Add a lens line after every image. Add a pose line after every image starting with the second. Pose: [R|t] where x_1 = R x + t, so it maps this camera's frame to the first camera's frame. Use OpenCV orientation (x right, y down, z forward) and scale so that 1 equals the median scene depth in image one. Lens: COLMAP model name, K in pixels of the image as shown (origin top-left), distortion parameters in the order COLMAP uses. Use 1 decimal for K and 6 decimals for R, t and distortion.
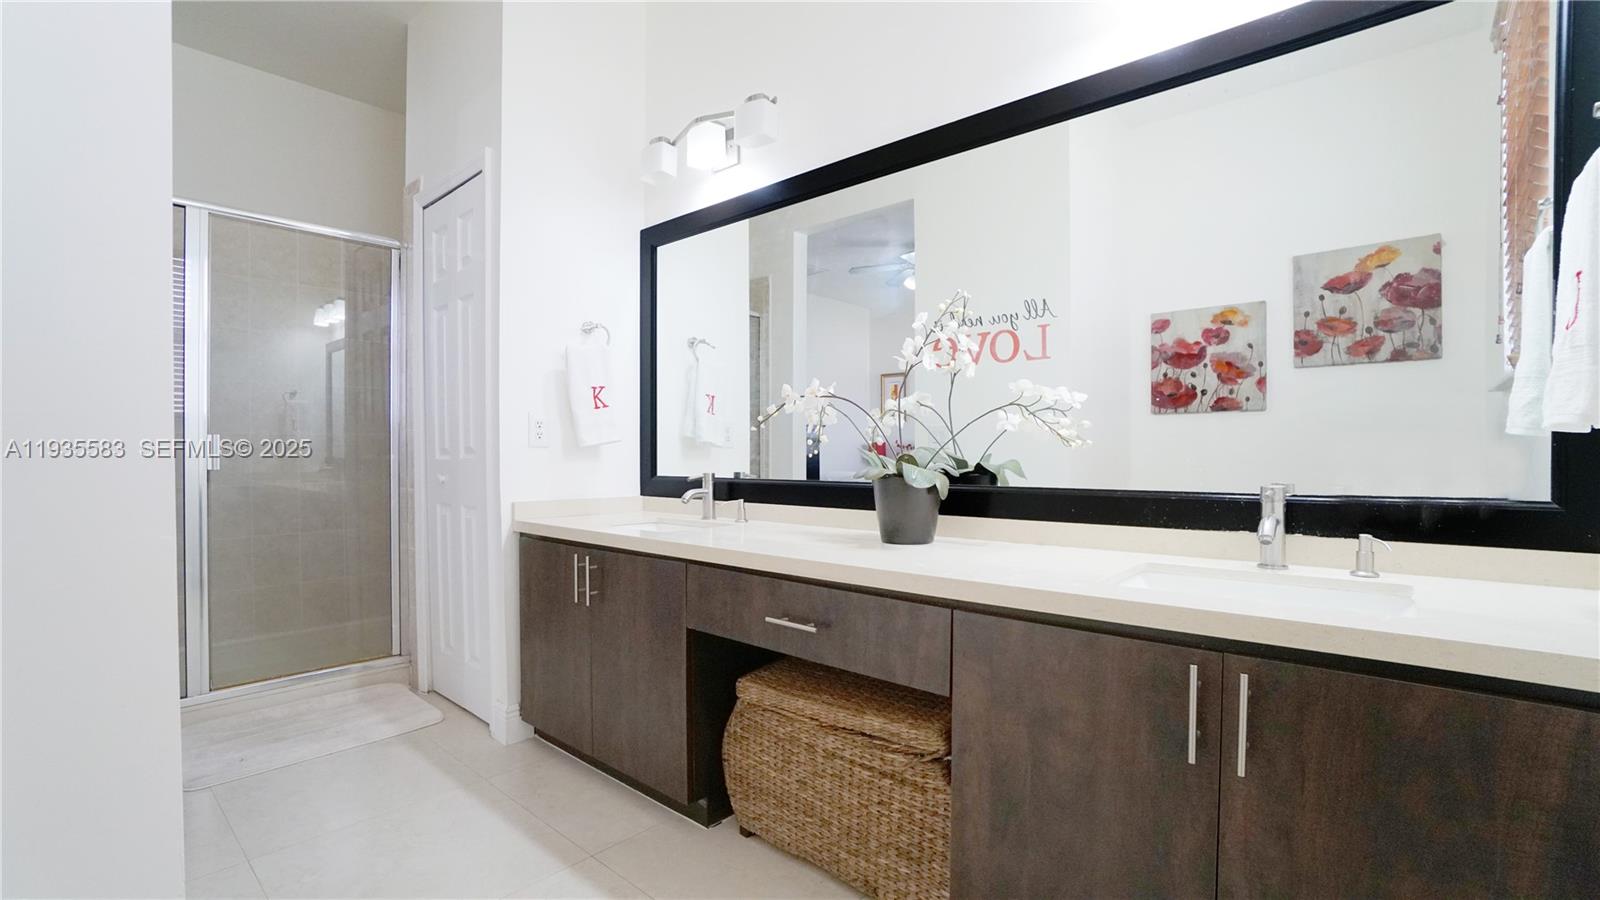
lens RADIAL K [[704.2, 0, 787.7], [0, 704.2, 453.6], [0, 0, 1]] dist [-0.046024, -0.000568]
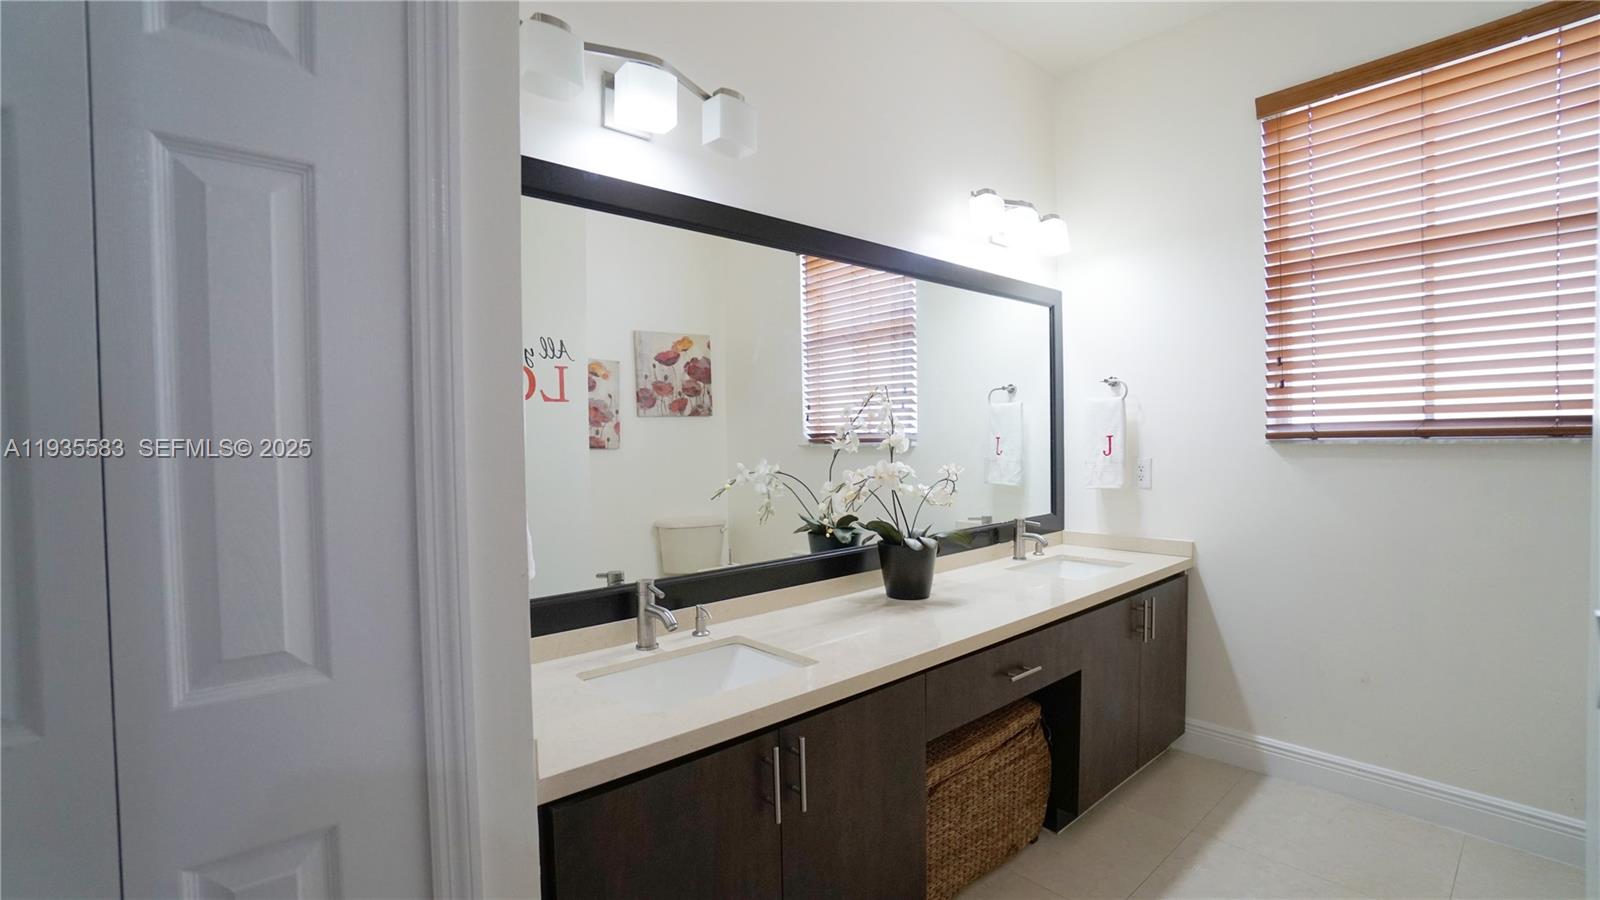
lens RADIAL K [[704.2, 0, 787.7], [0, 704.2, 453.6], [0, 0, 1]] dist [-0.046024, -0.000568]
pose [[0.116317, -0.021633, 0.992977, -0.581842], [0.018889, 0.999630, 0.019565, -0.079463], [-0.993033, 0.016481, 0.116683, 0.595305]]
